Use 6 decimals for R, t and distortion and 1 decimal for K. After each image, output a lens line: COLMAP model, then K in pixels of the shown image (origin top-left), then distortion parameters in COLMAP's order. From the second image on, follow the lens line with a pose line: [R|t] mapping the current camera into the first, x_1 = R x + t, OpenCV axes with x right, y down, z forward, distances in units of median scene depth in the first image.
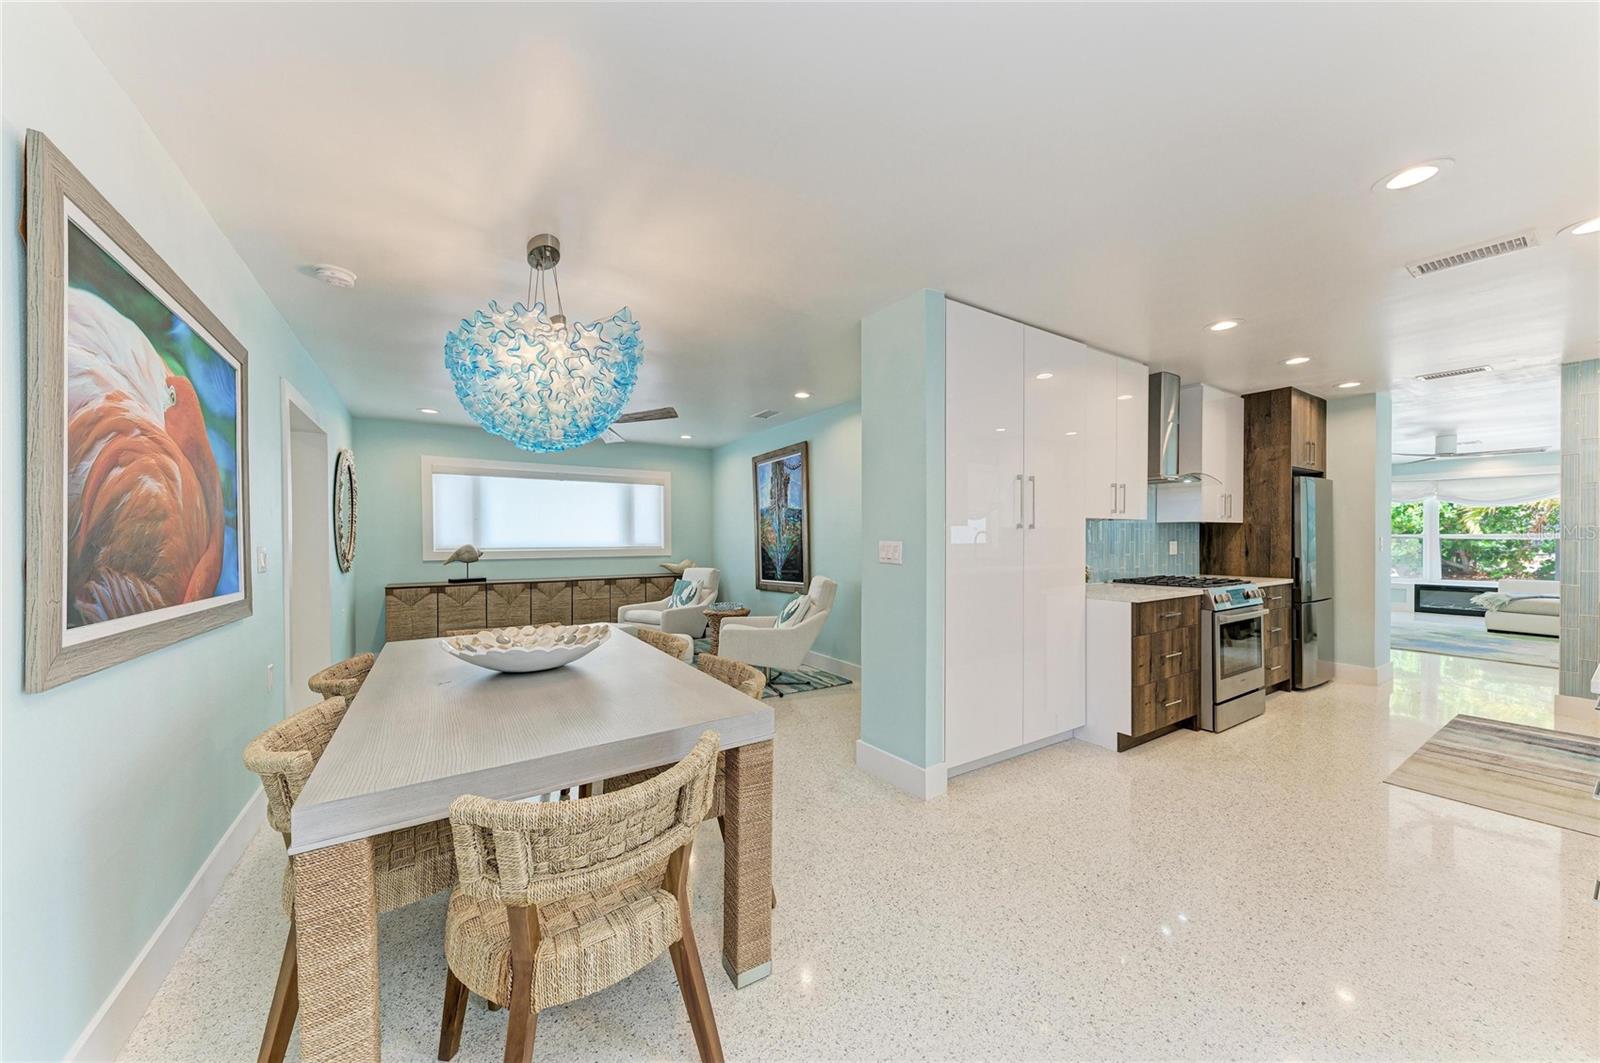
lens RADIAL K [[562.0, 0, 803.9], [0, 562.0, 538.2], [0, 0, 1]] dist [0.002268, 0.000039]
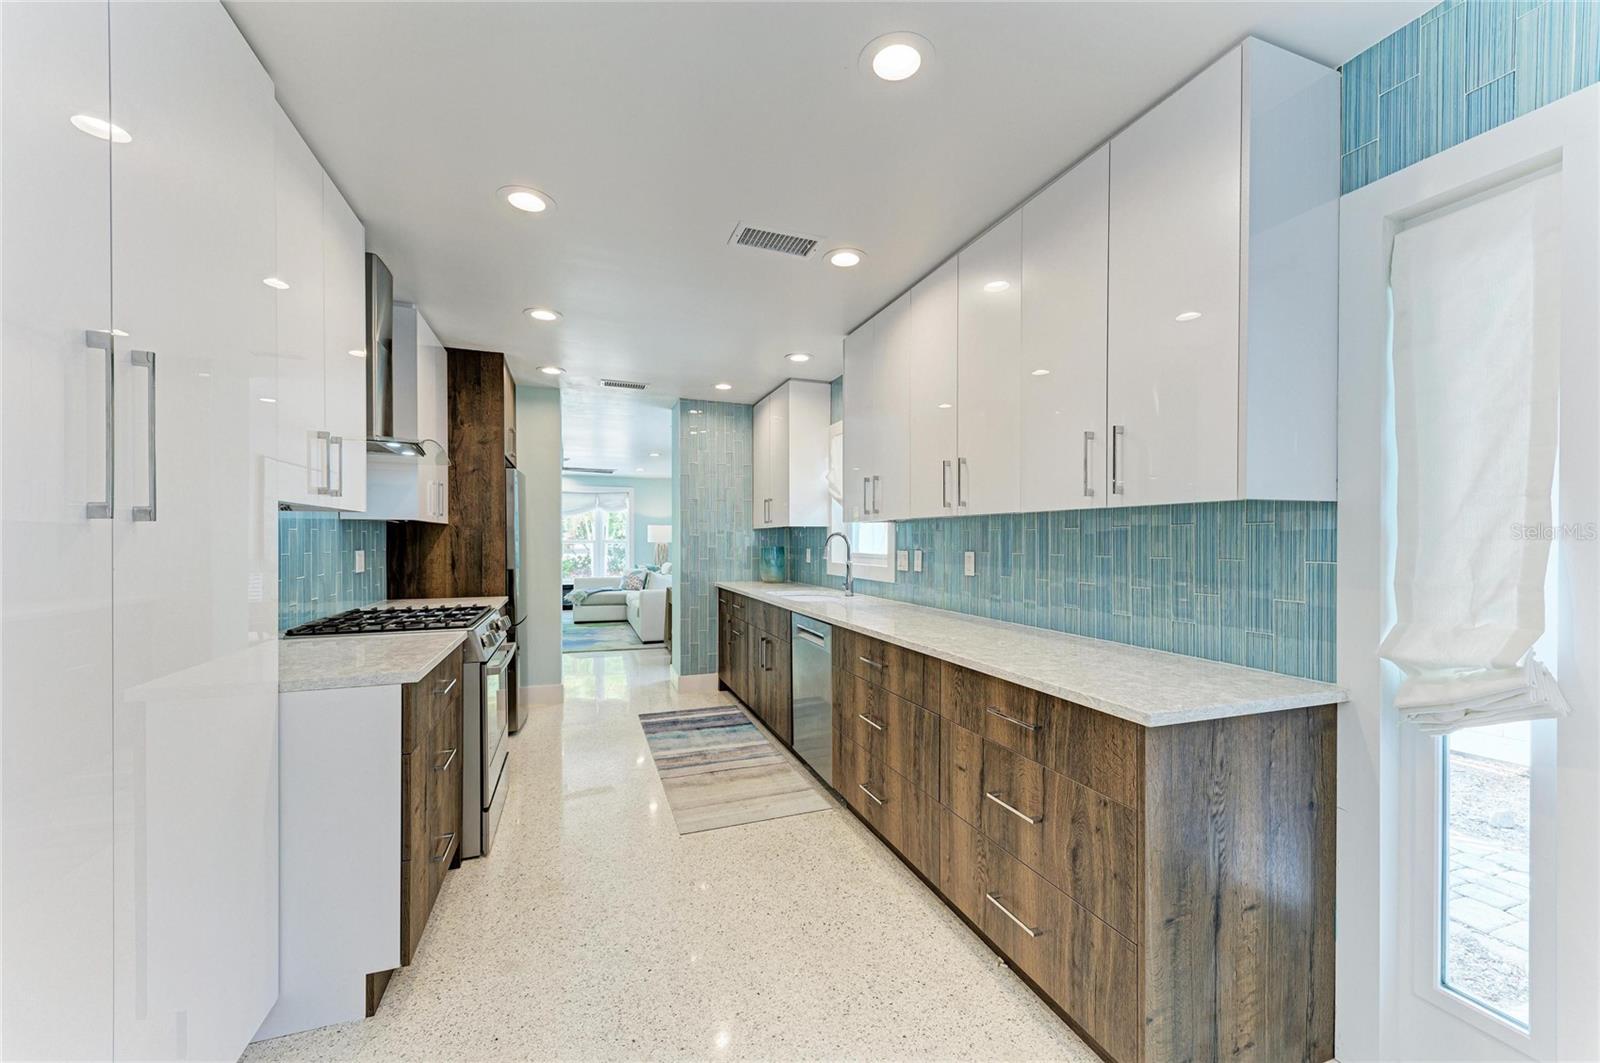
lens RADIAL K [[624.7, 0, 805.3], [0, 624.7, 543.2], [0, 0, 1]] dist [0.014214, -0.003875]
pose [[0.227739, -0.003256, 0.973717, 0.102216], [0.002706, 0.999993, 0.002711, -0.003426], [-0.973718, 0.002018, 0.227746, 0.386937]]
